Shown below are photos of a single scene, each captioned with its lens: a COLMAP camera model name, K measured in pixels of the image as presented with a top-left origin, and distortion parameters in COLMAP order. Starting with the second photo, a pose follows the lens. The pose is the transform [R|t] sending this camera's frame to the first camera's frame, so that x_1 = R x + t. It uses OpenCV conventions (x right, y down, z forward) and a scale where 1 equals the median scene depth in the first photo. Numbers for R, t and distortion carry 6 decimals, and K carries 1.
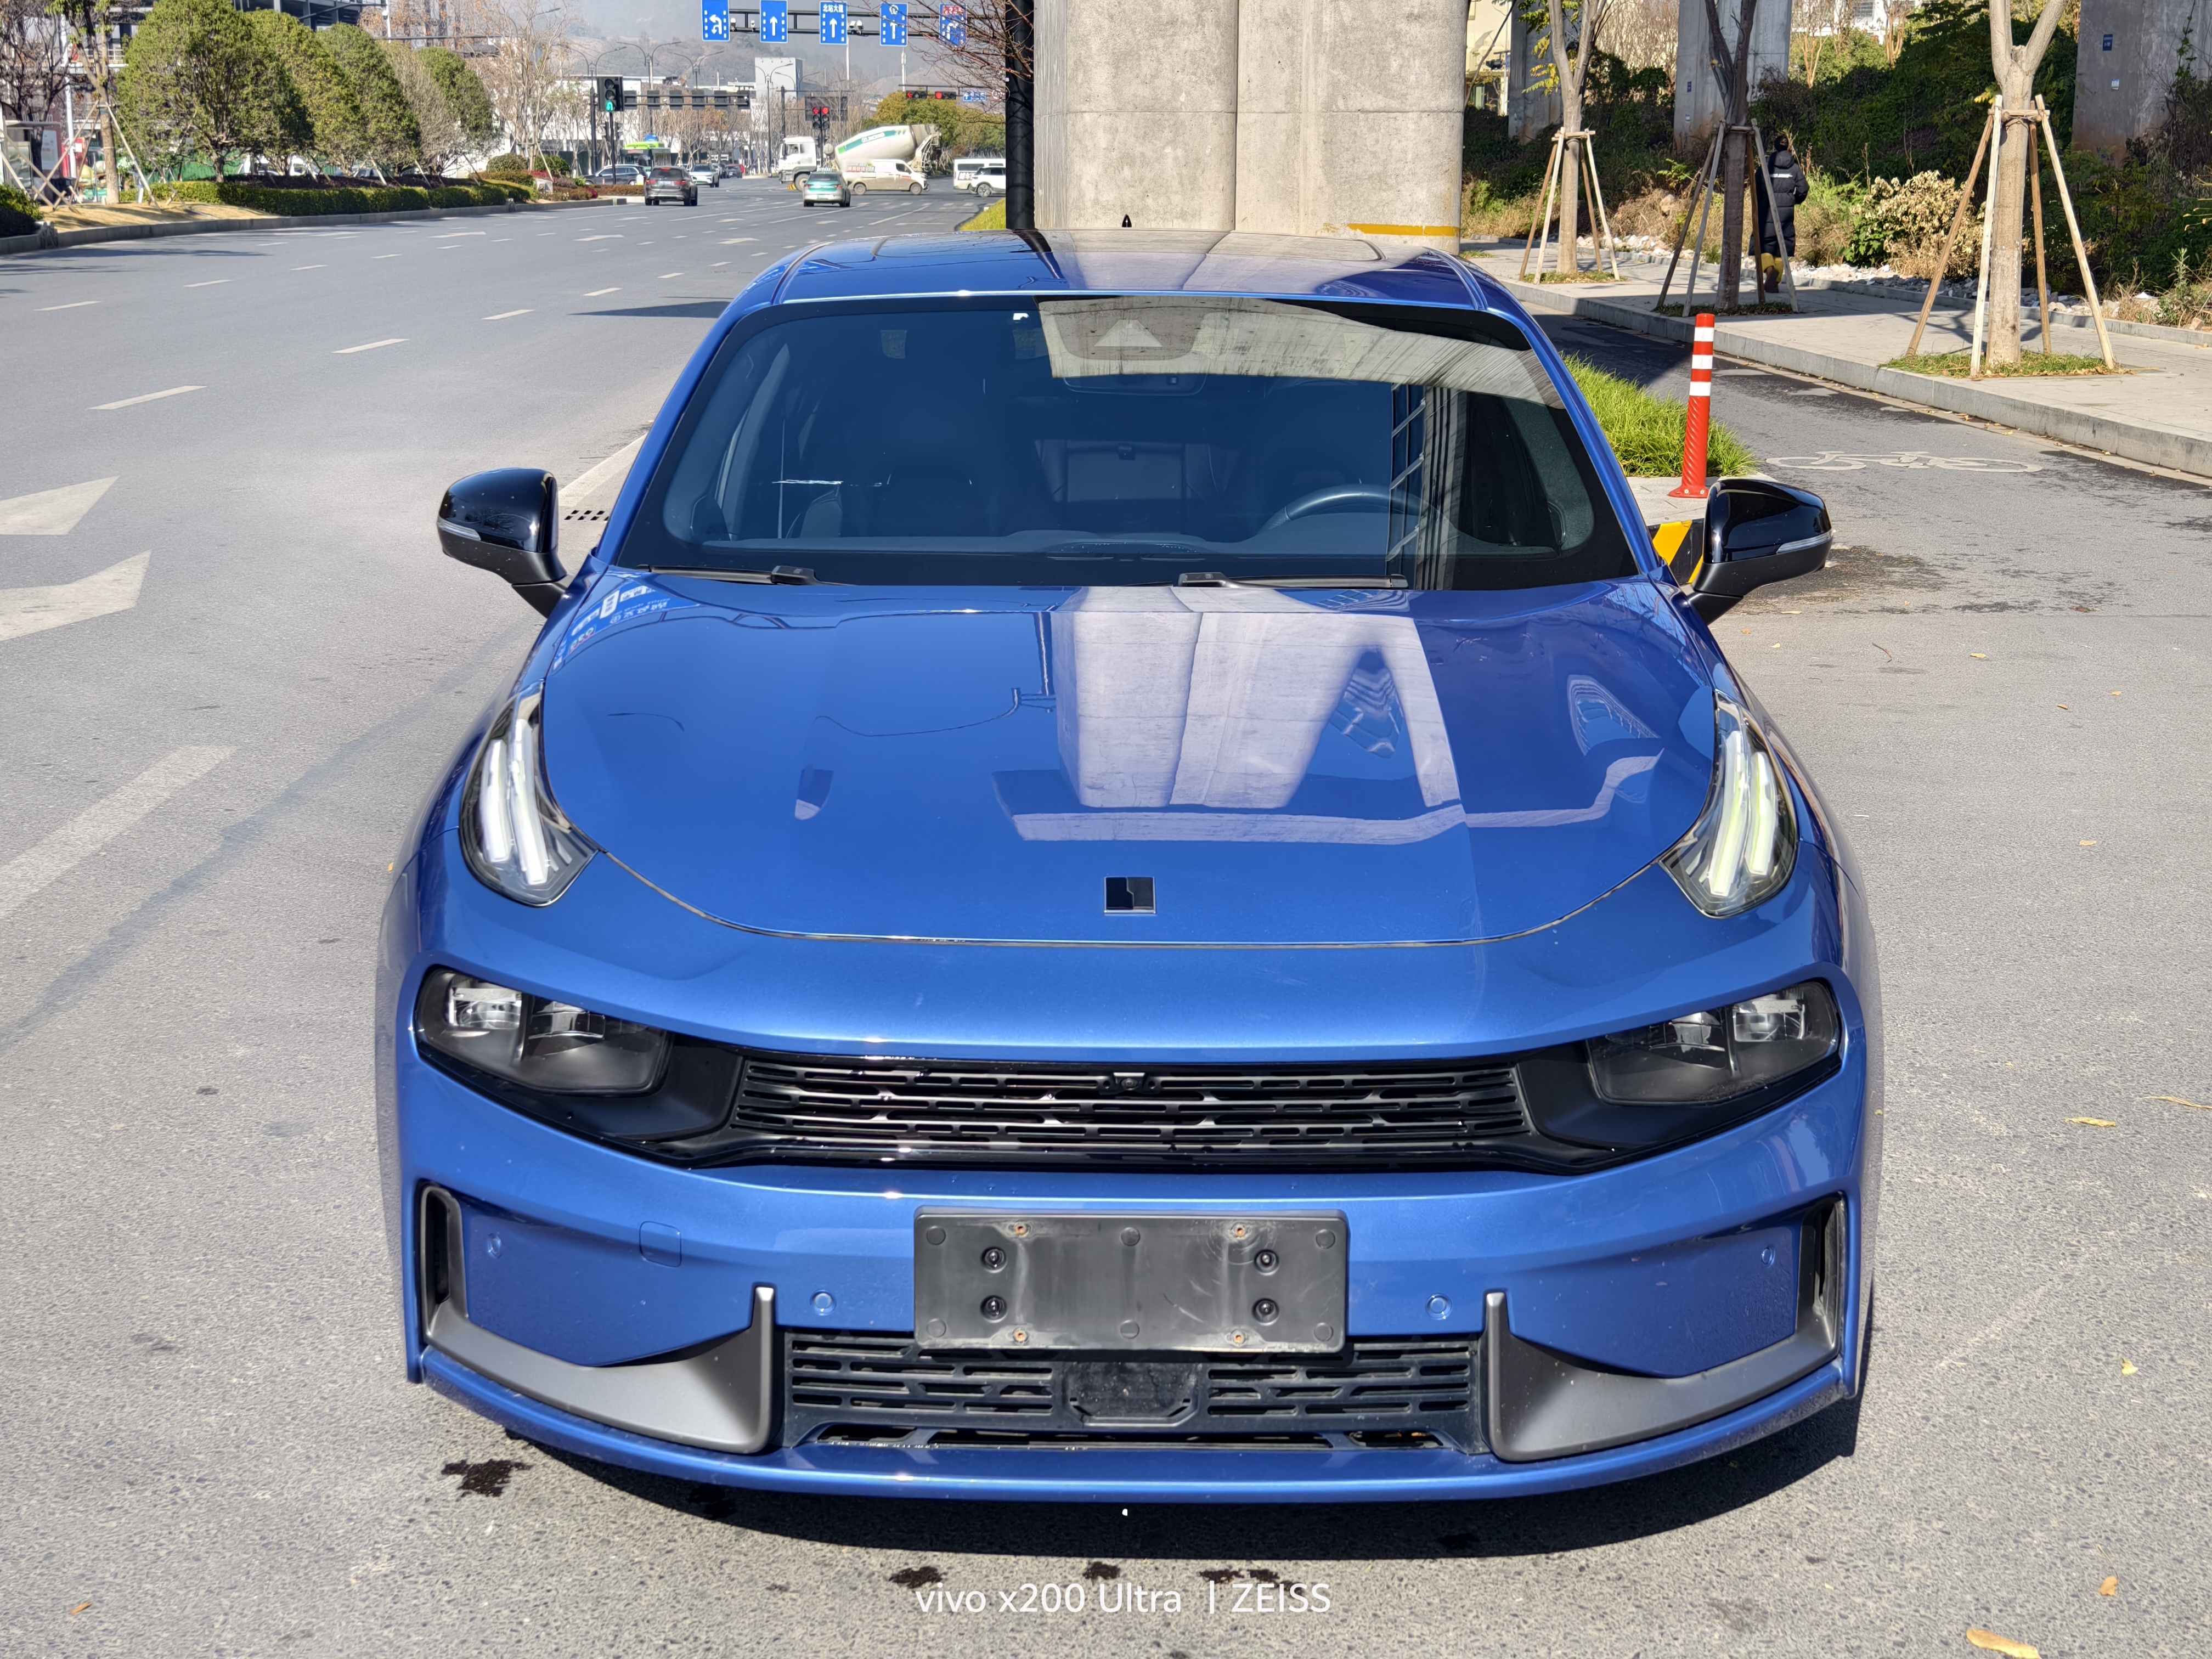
lens RADIAL K [[2904.8, 0, 1093.0], [0, 2904.8, 830.4], [0, 0, 1]] dist [0.215185, -0.785160]
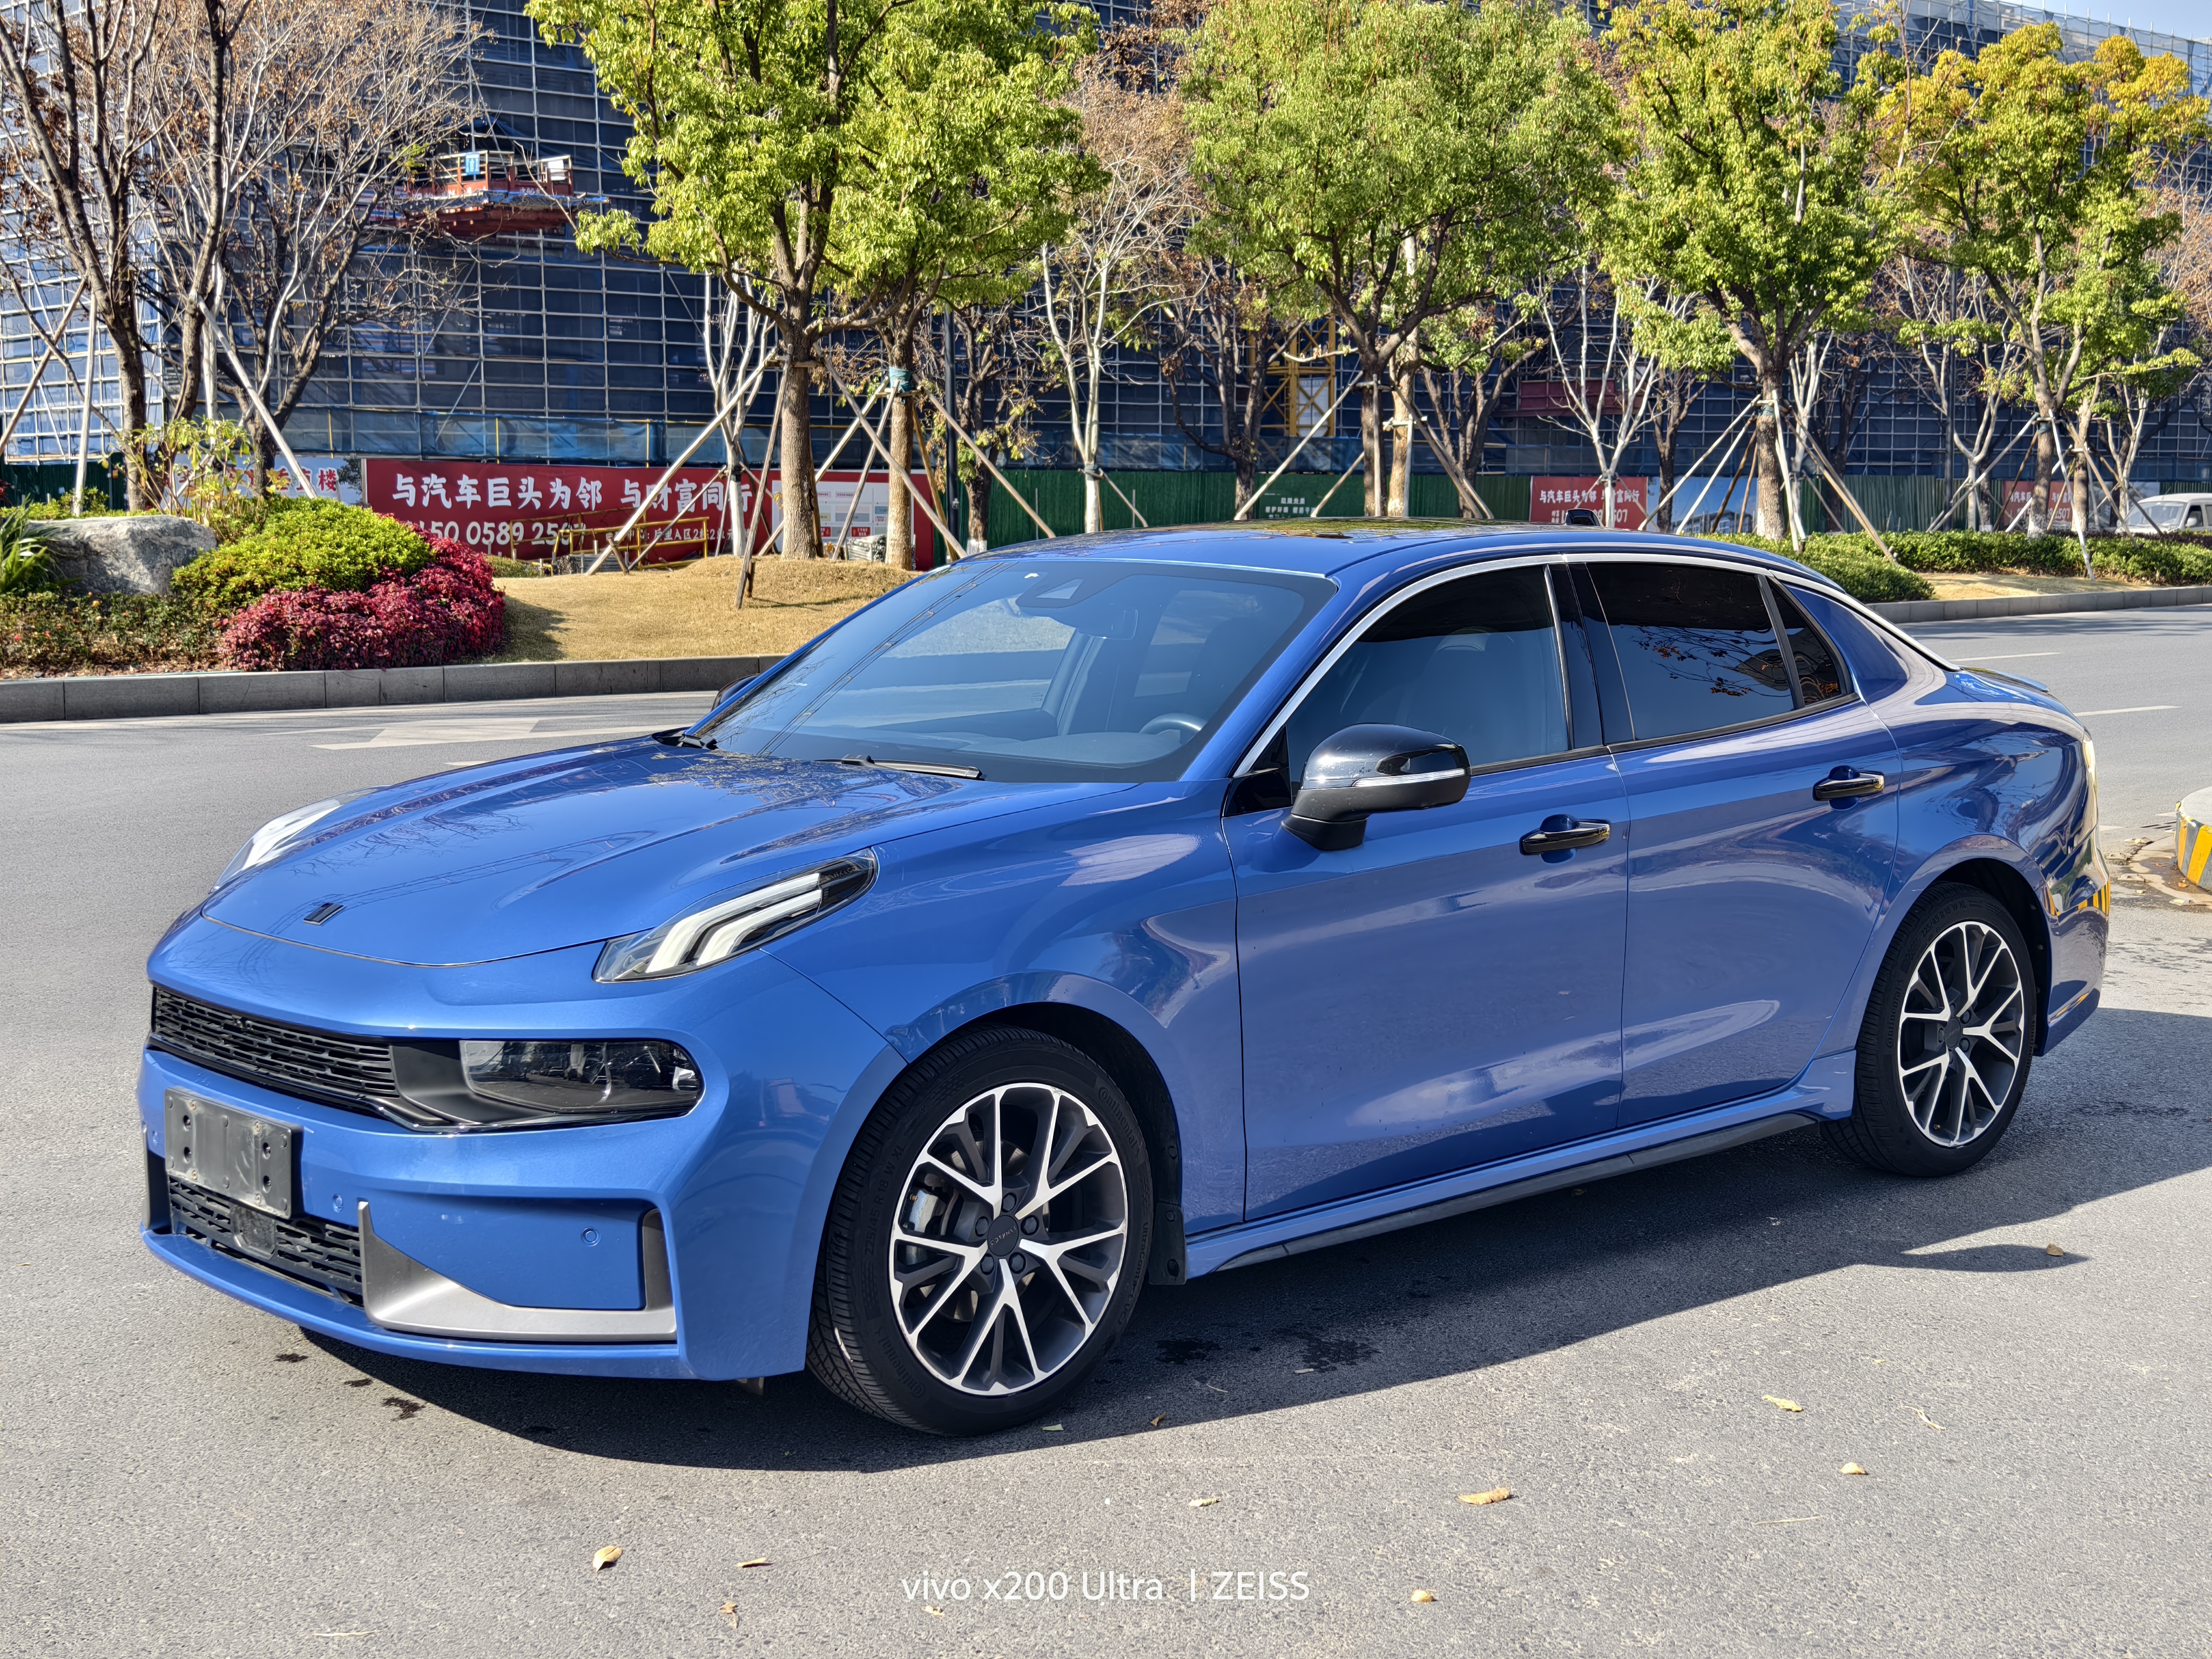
lens RADIAL K [[2904.8, 0, 1093.0], [0, 2904.8, 830.4], [0, 0, 1]] dist [0.215185, -0.785160]
pose [[0.666486, 0.070500, -0.742177, 1.339447], [-0.151689, 0.987518, -0.042414, -0.016385], [0.729923, 0.140849, 0.668861, 0.237120]]
